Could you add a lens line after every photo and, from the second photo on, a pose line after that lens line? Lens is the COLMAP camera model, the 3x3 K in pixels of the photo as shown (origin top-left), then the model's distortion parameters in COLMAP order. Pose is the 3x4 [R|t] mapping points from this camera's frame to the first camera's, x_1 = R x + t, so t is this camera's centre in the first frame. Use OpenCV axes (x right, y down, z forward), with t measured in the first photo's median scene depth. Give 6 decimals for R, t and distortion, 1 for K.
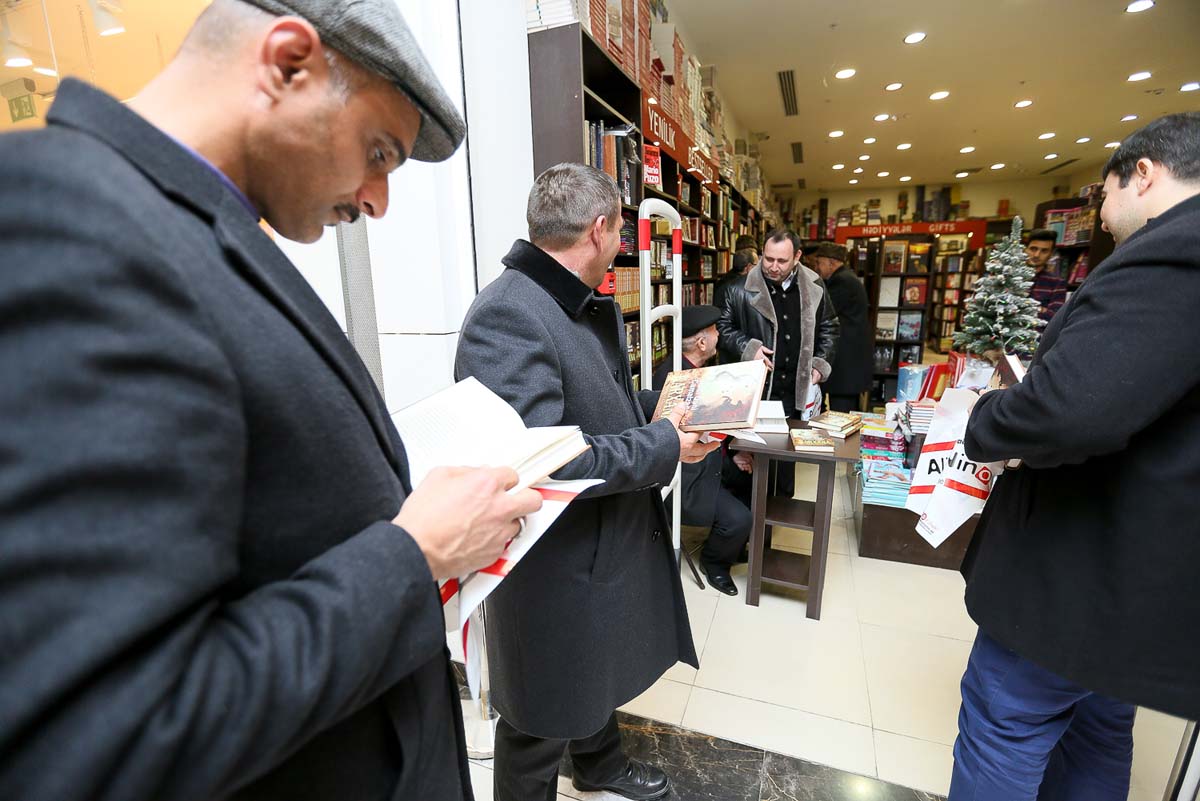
lens RADIAL K [[541.6, 0, 600.0], [0, 541.6, 400.5], [0, 0, 1]] dist [-0.011991, 0.001072]
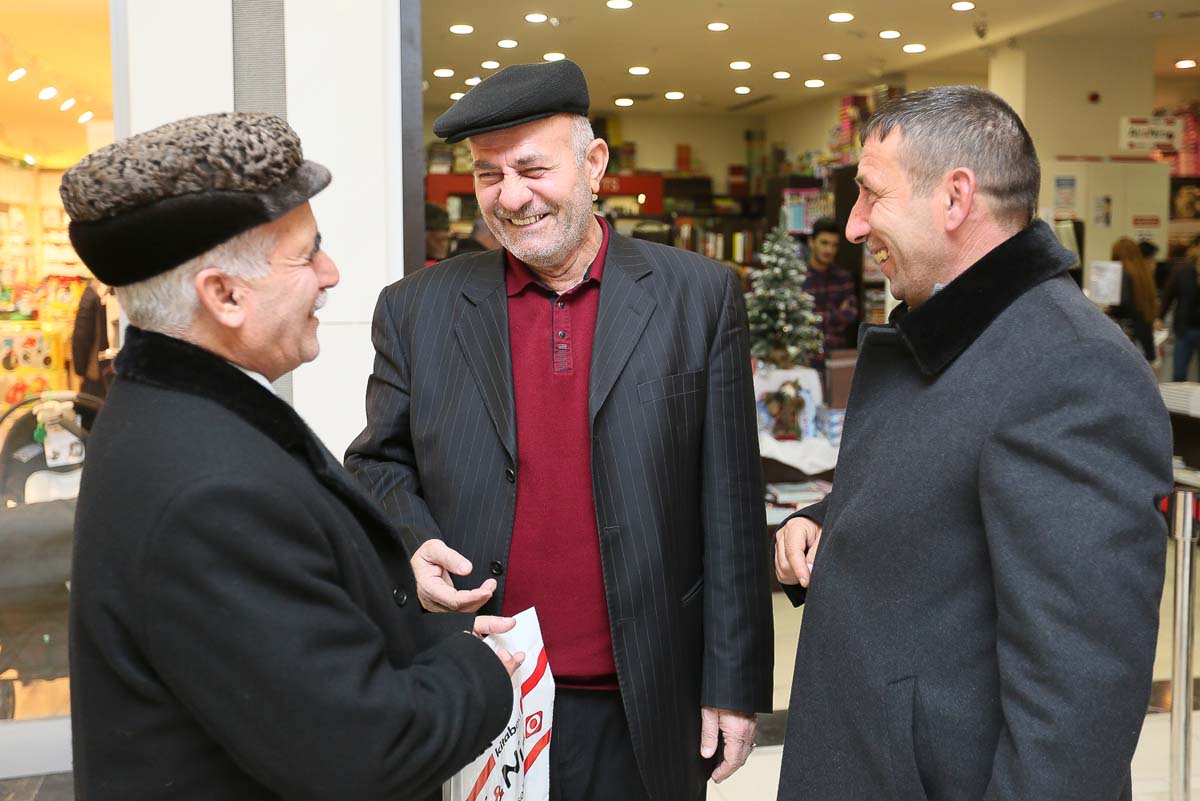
lens RADIAL K [[1214.0, 0, 600.0], [0, 1214.0, 400.5], [0, 0, 1]] dist [-0.000700, -0.000605]
pose [[0.841182, -0.047482, 0.538663, -0.336215], [0.107463, 0.990948, -0.080466, 0.065600], [-0.529966, 0.125573, 0.838670, -0.291383]]
